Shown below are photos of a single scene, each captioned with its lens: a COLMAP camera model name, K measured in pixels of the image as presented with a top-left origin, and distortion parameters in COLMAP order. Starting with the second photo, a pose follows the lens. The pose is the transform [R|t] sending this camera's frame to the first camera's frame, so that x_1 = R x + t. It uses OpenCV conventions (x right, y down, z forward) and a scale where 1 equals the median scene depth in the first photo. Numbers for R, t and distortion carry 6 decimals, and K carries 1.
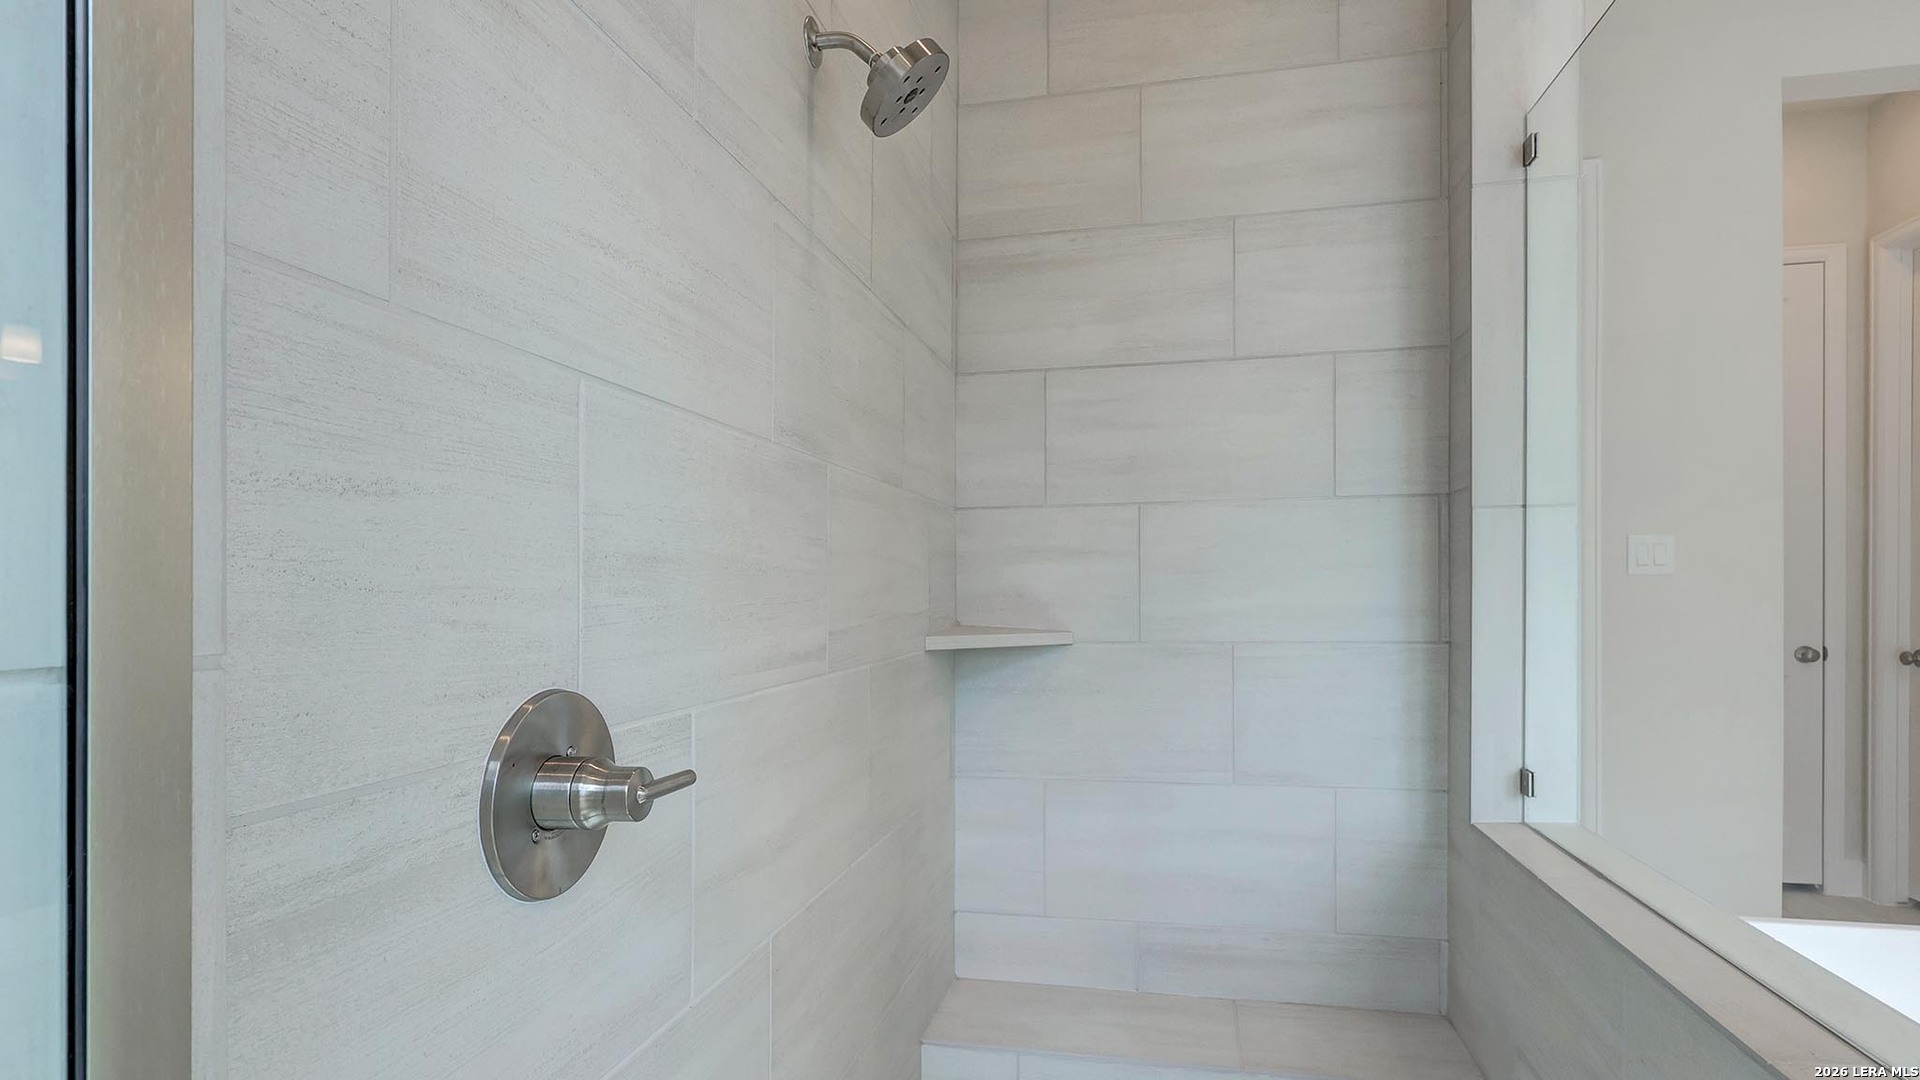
lens RADIAL K [[1026.5, 0, 958.1], [0, 1026.5, 584.7], [0, 0, 1]] dist [-0.001270, -0.000250]
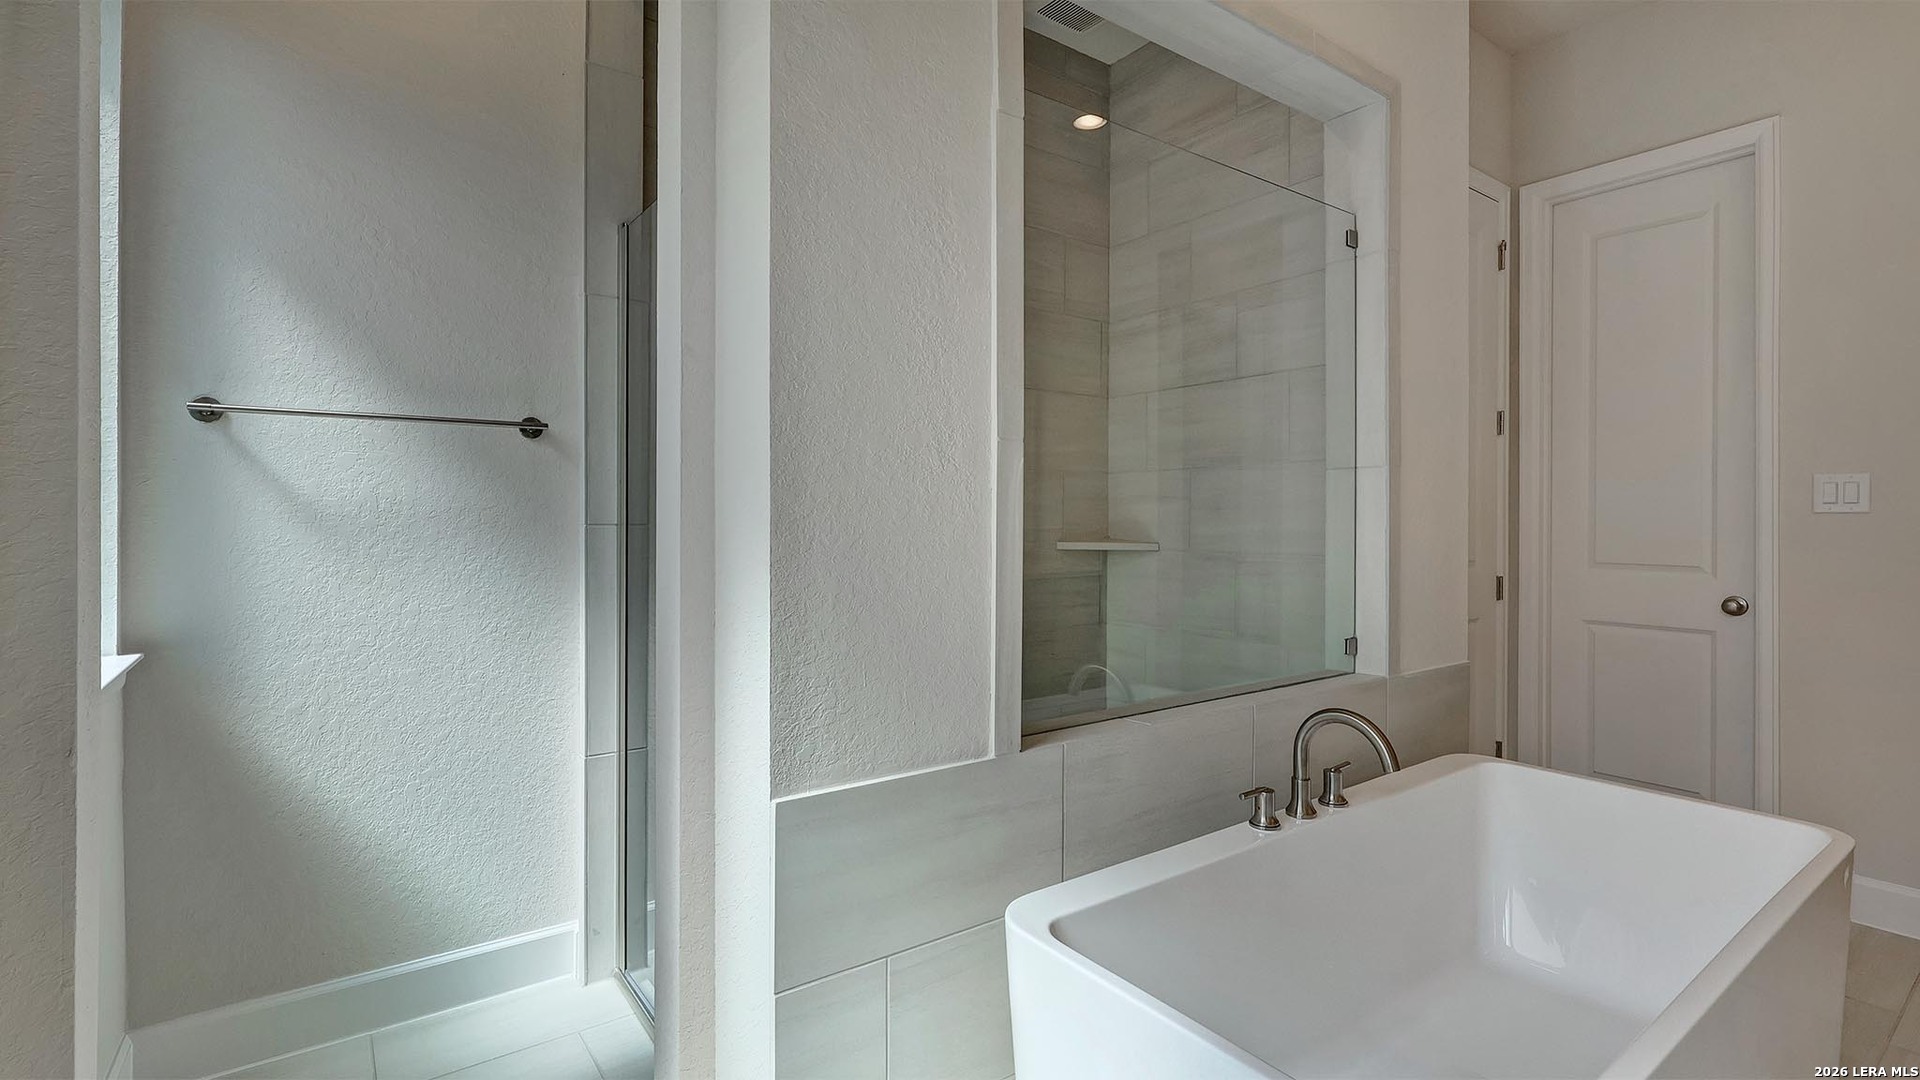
lens RADIAL K [[871.3, 0, 965.7], [0, 871.3, 517.0], [0, 0, 1]] dist [0.001528, 0.000232]
pose [[0.749712, 0.014064, -0.661615, 0.846014], [-0.008016, 0.999894, 0.012172, -0.012712], [0.661716, -0.003822, 0.749745, -0.317497]]
